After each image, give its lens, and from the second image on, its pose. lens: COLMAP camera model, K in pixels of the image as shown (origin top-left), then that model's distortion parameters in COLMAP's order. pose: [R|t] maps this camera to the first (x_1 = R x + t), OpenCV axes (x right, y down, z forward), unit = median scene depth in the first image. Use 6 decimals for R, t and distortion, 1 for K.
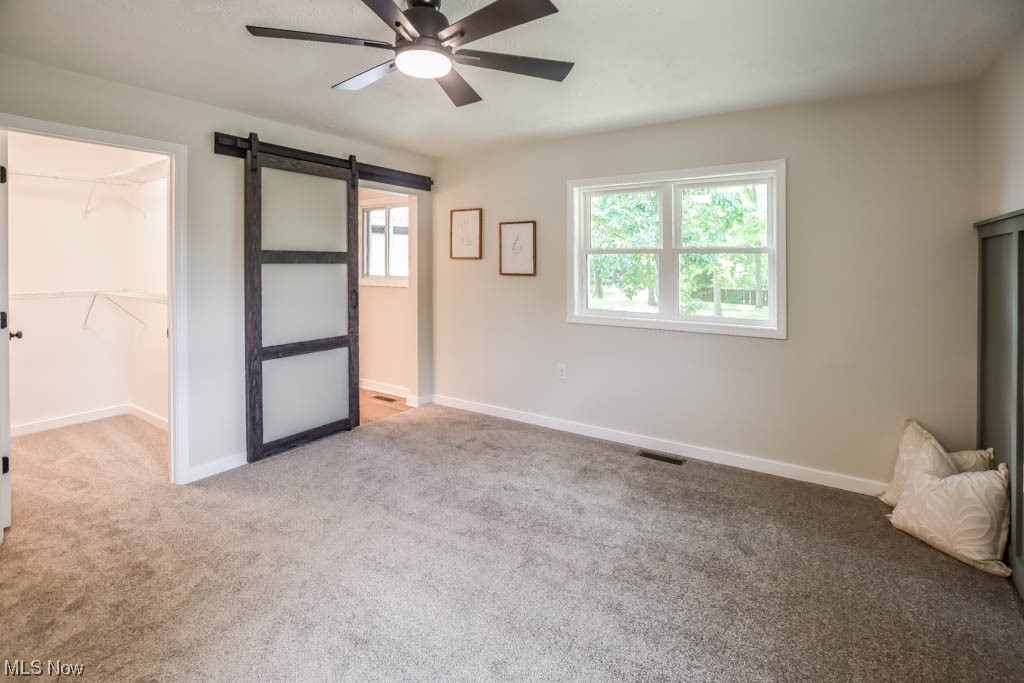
lens RADIAL K [[480.3, 0, 512.4], [0, 480.3, 299.4], [0, 0, 1]] dist [-0.011797, 0.000078]
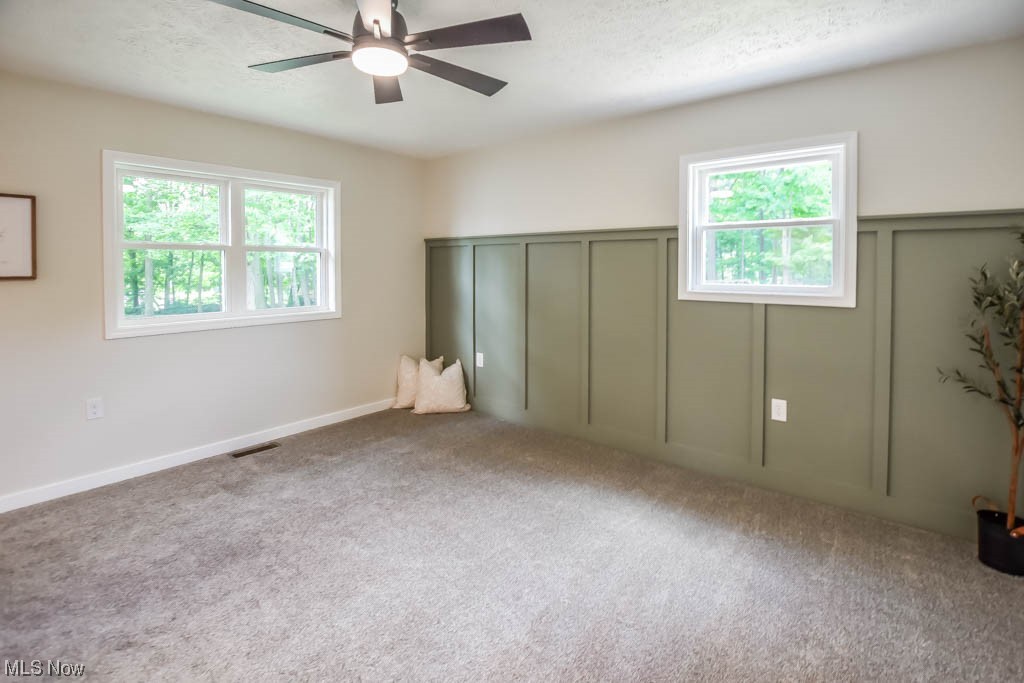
lens RADIAL K [[458.4, 0, 512.0], [0, 458.4, 341.5], [0, 0, 1]] dist [-0.000728, -0.000133]
pose [[0.147707, -0.166403, 0.974932, -0.644570], [0.077102, 0.984682, 0.156386, -0.017204], [-0.986021, 0.052070, 0.158274, 0.336864]]
